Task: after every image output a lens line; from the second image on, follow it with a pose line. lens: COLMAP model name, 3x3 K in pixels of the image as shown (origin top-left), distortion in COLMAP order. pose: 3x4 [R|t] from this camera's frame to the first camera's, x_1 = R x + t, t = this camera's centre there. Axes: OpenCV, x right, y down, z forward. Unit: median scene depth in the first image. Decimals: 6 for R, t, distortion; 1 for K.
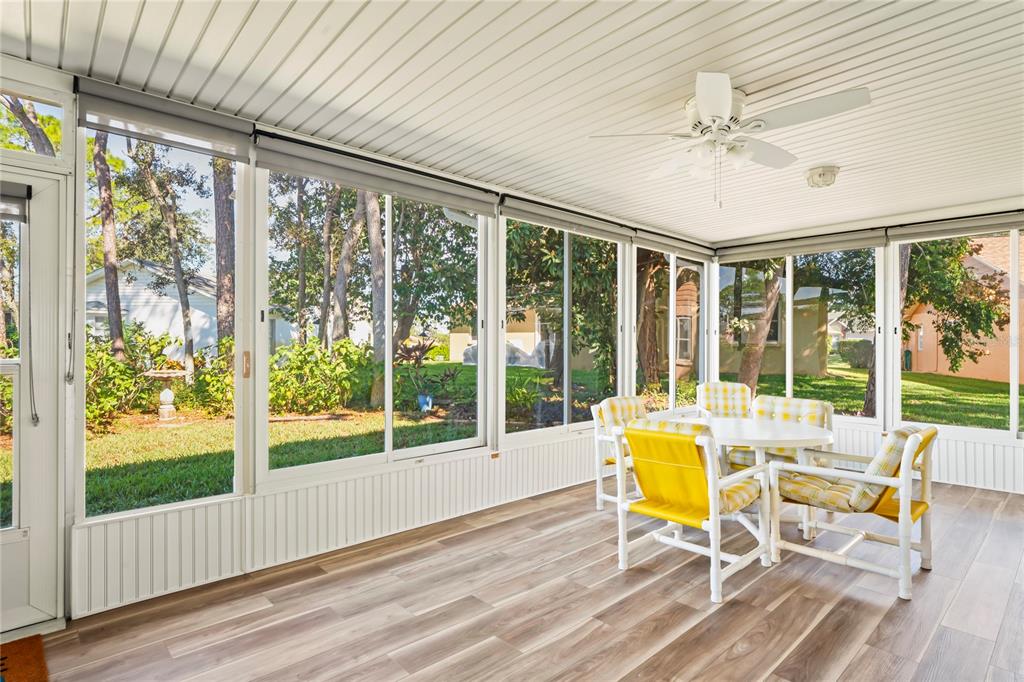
lens RADIAL K [[527.8, 0, 511.0], [0, 527.8, 333.6], [0, 0, 1]] dist [0.000969, -0.000107]
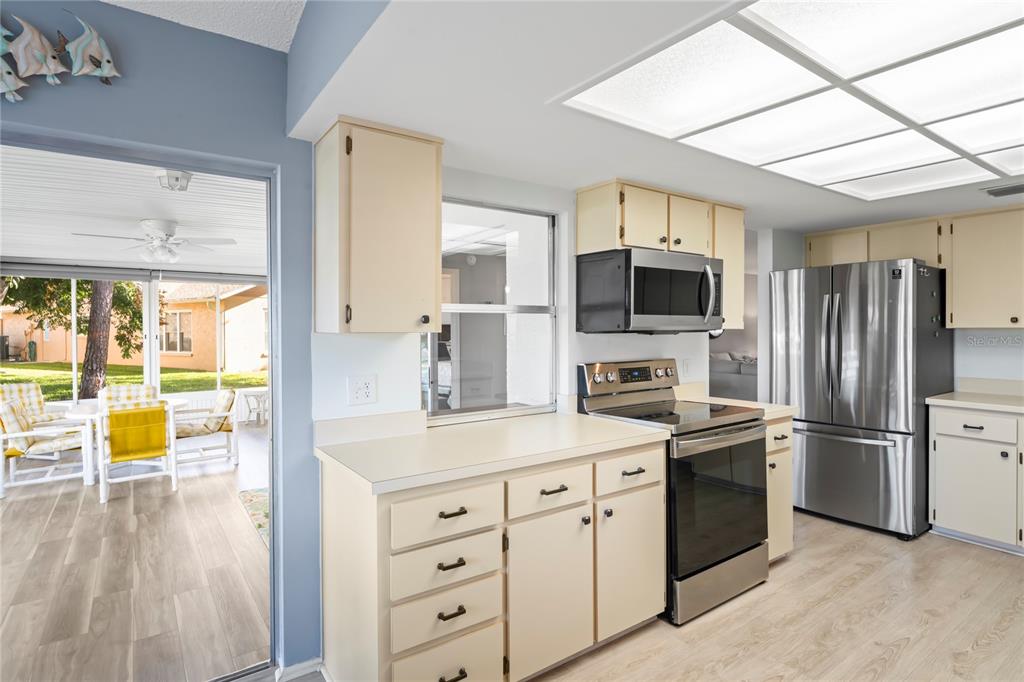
lens RADIAL K [[527.8, 0, 511.0], [0, 527.8, 333.6], [0, 0, 1]] dist [0.000969, -0.000107]
pose [[0.116606, -0.019258, 0.992991, -1.283153], [-0.010754, 0.999729, 0.020651, -0.109445], [-0.993120, -0.013086, 0.116368, -0.406374]]
